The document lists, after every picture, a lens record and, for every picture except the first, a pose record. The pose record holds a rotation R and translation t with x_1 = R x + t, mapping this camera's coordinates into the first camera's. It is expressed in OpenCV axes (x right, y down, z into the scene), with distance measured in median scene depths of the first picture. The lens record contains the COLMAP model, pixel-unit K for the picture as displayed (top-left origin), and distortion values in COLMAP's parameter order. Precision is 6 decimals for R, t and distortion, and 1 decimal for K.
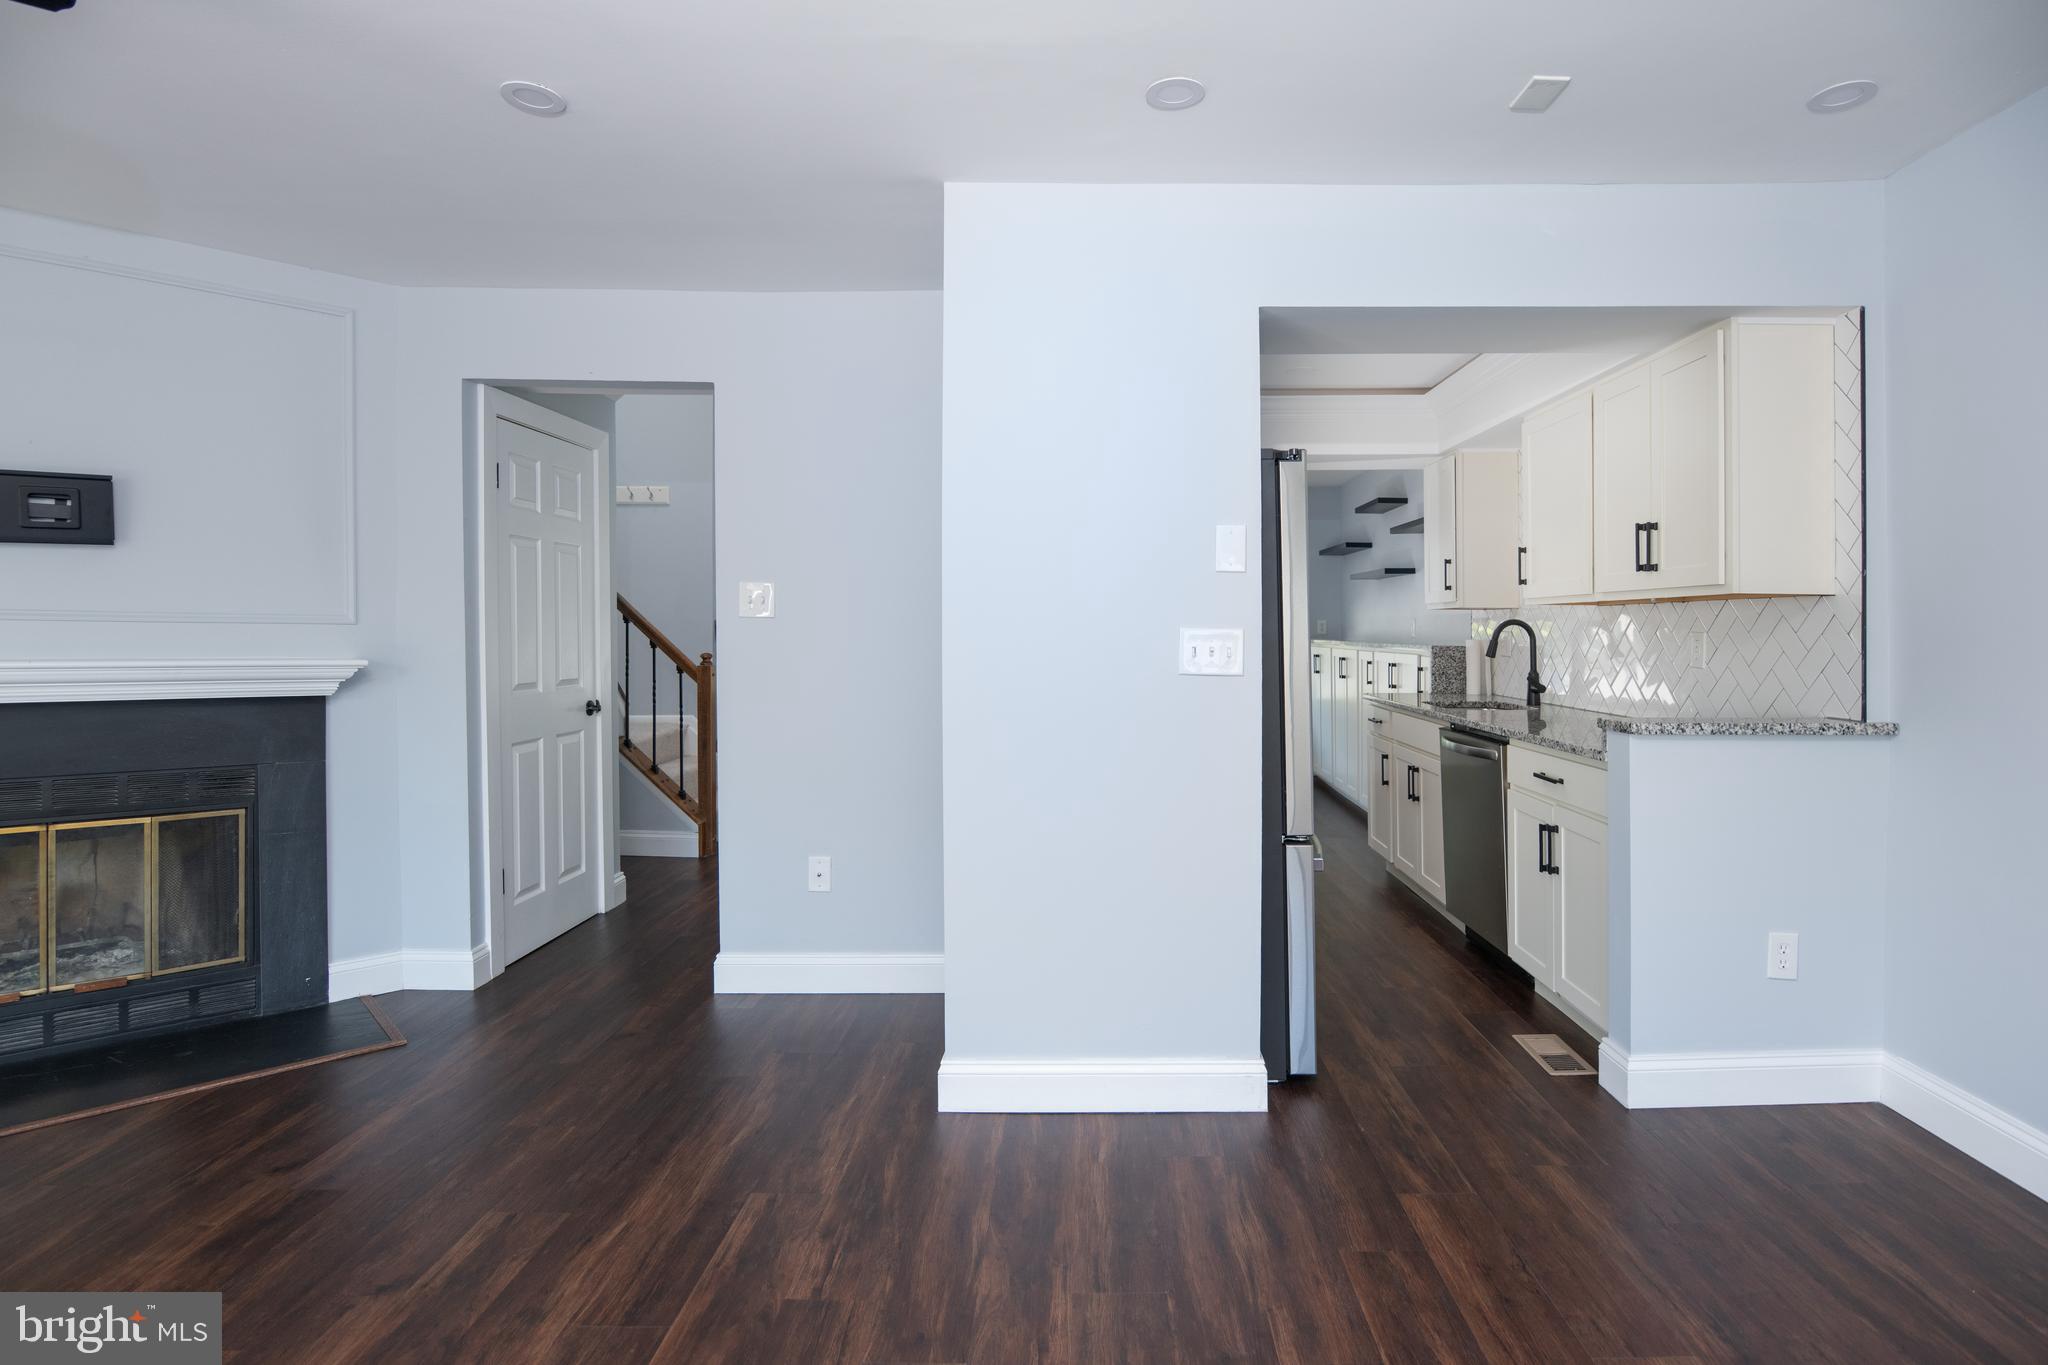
lens RADIAL K [[1033.8, 0, 1074.6], [0, 1033.8, 638.4], [0, 0, 1]] dist [-0.017438, 0.000565]
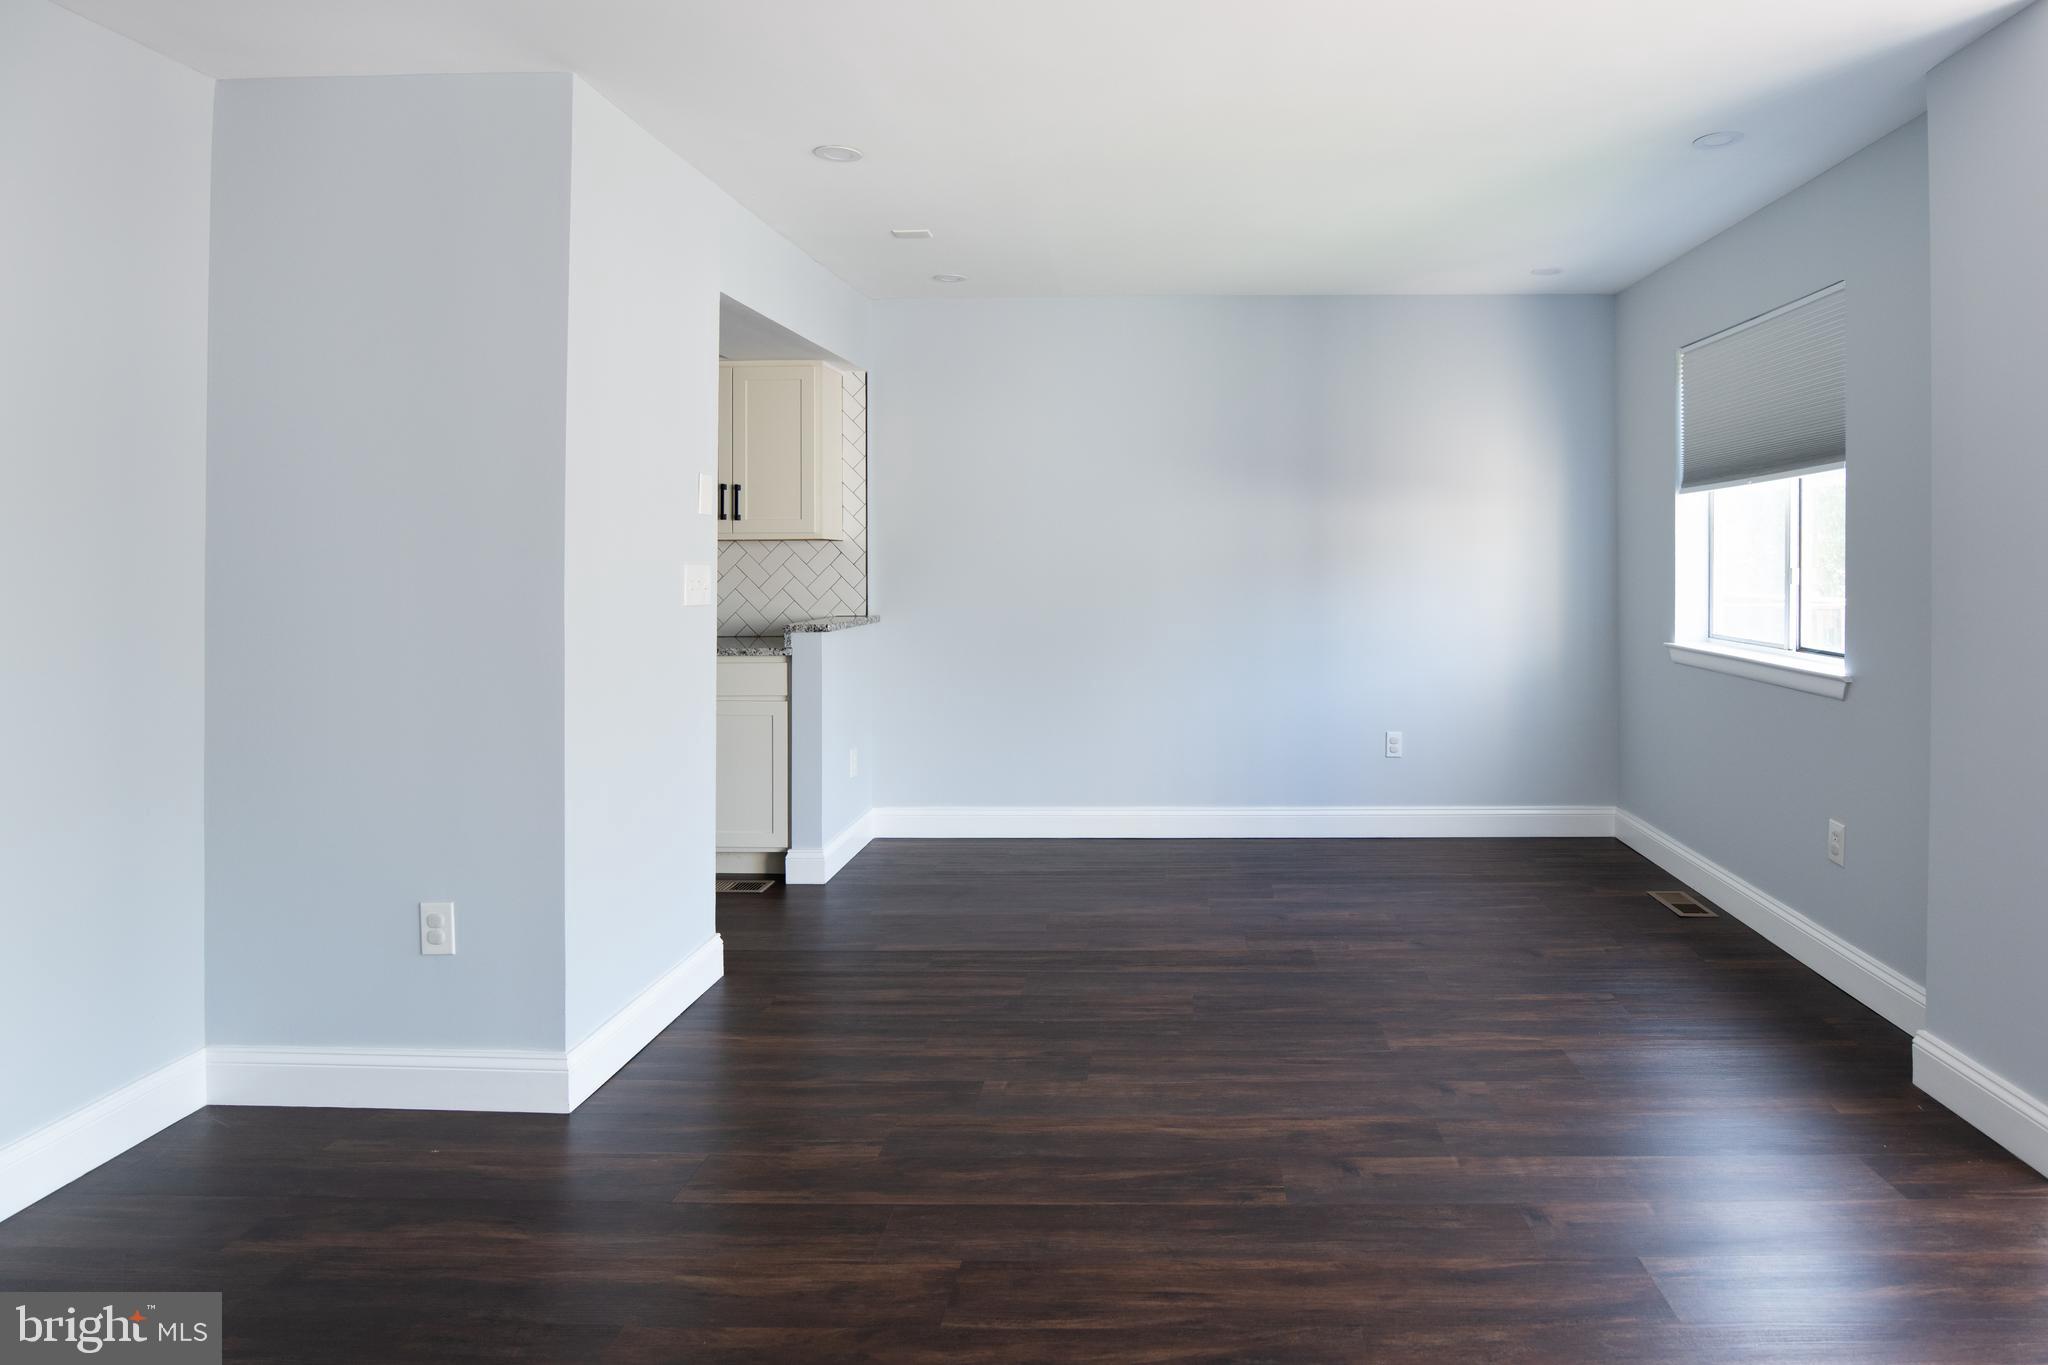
lens RADIAL K [[1136.5, 0, 1155.1], [0, 1136.5, 556.9], [0, 0, 1]] dist [-0.013693, 0.001212]
pose [[0.025027, -0.001344, 0.999686, -0.933281], [0.013040, 0.999914, 0.001017, -0.010505], [-0.999602, 0.013010, 0.025043, 0.398659]]
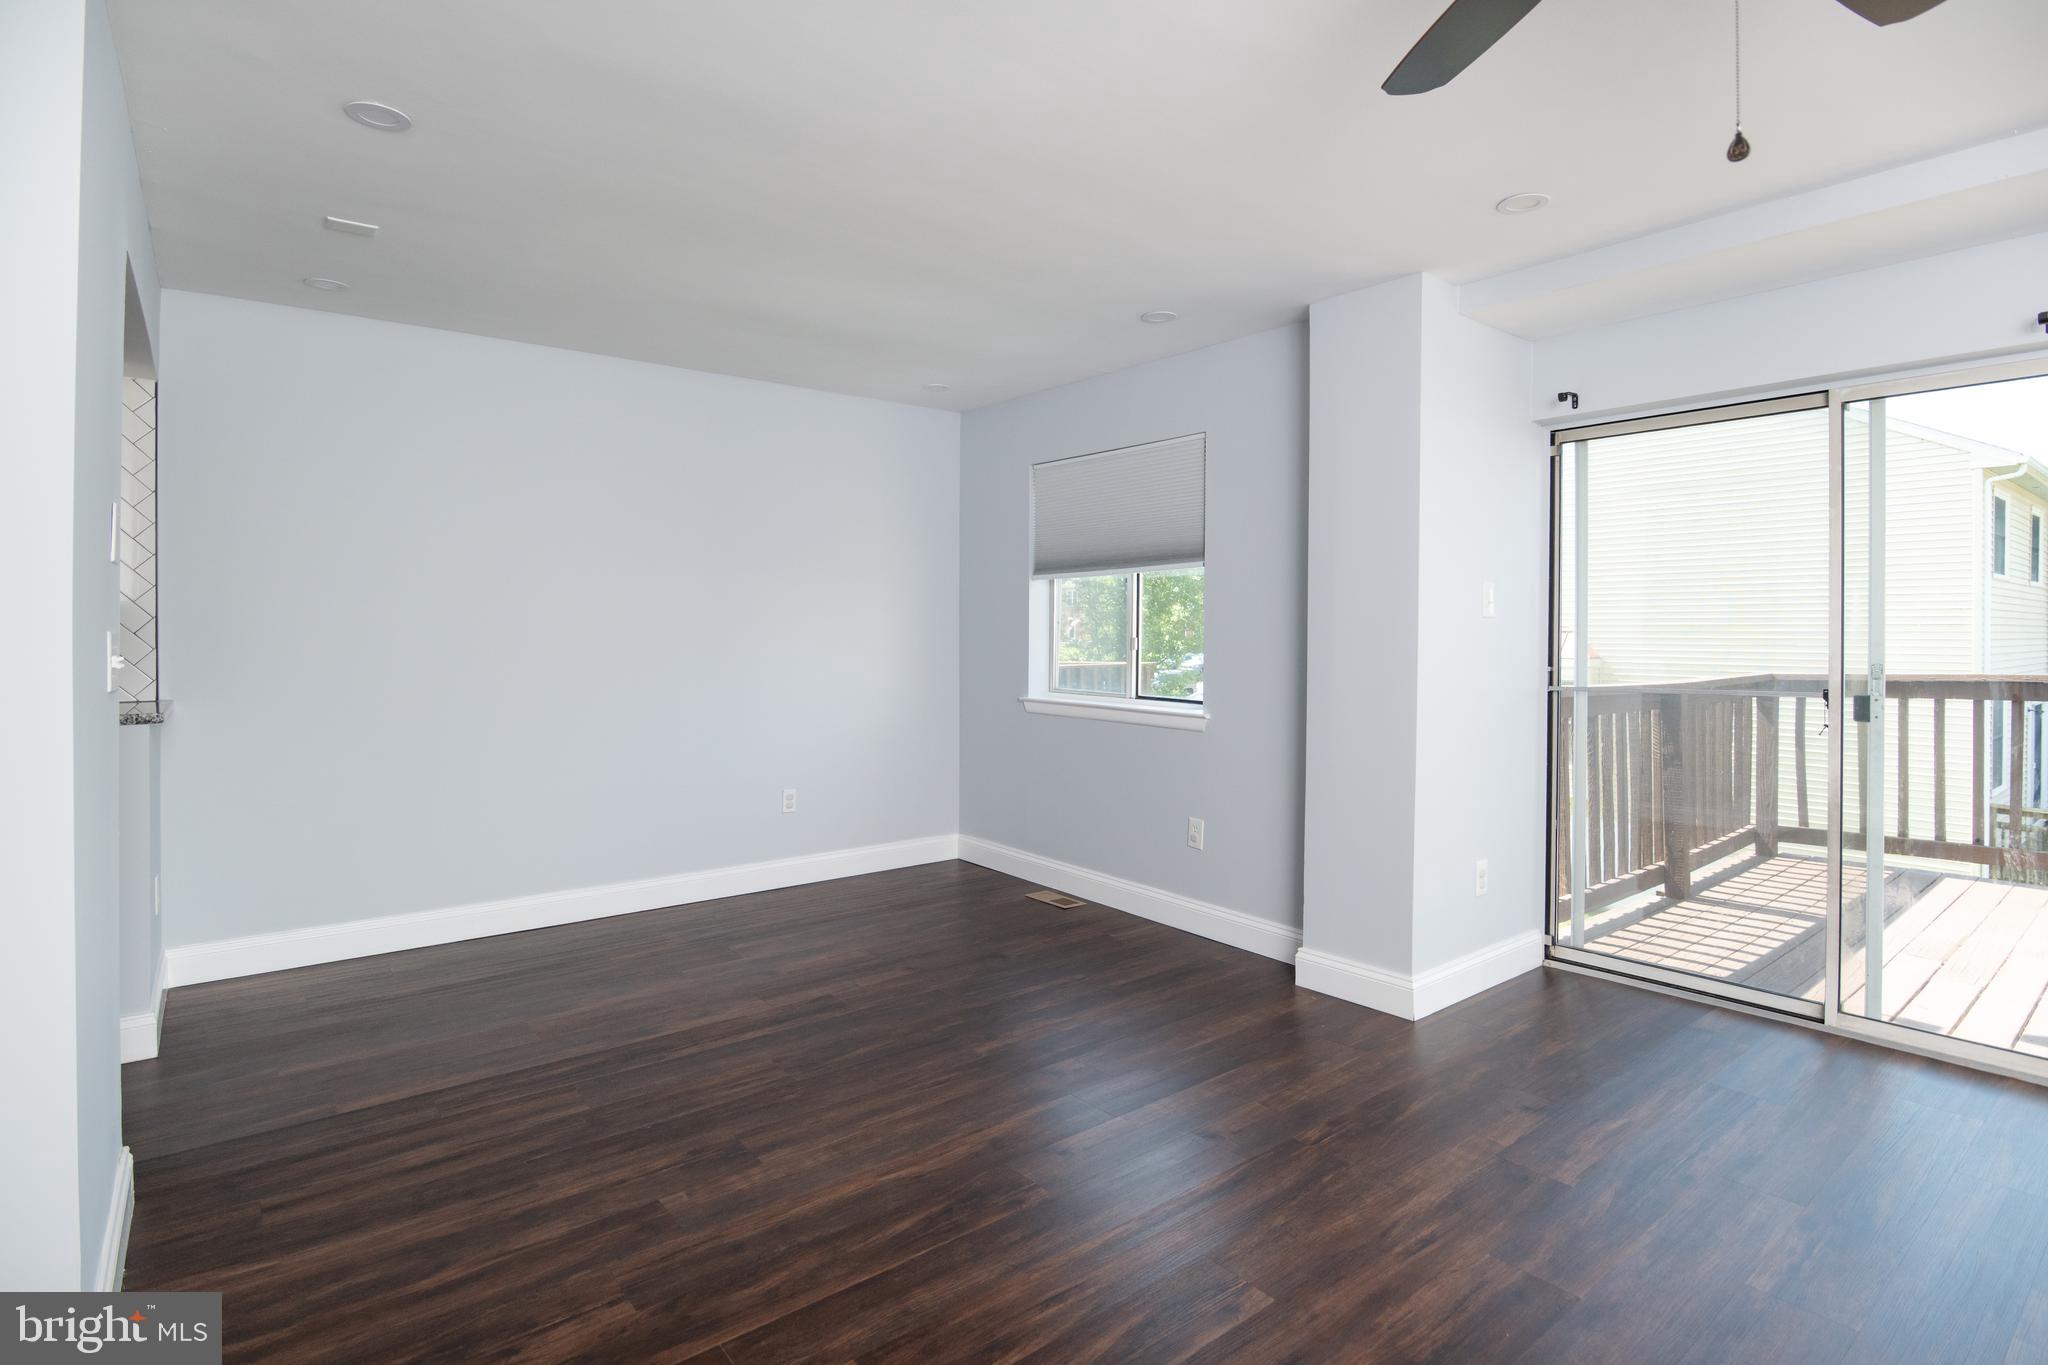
lens RADIAL K [[1033.8, 0, 1024.4], [0, 1033.8, 614.5], [0, 0, 1]] dist [-0.017438, 0.000565]
pose [[-0.621720, 0.009698, 0.783180, -0.789564], [0.004580, 0.999951, -0.008747, -0.010087], [-0.783226, -0.001851, -0.621734, 0.806803]]
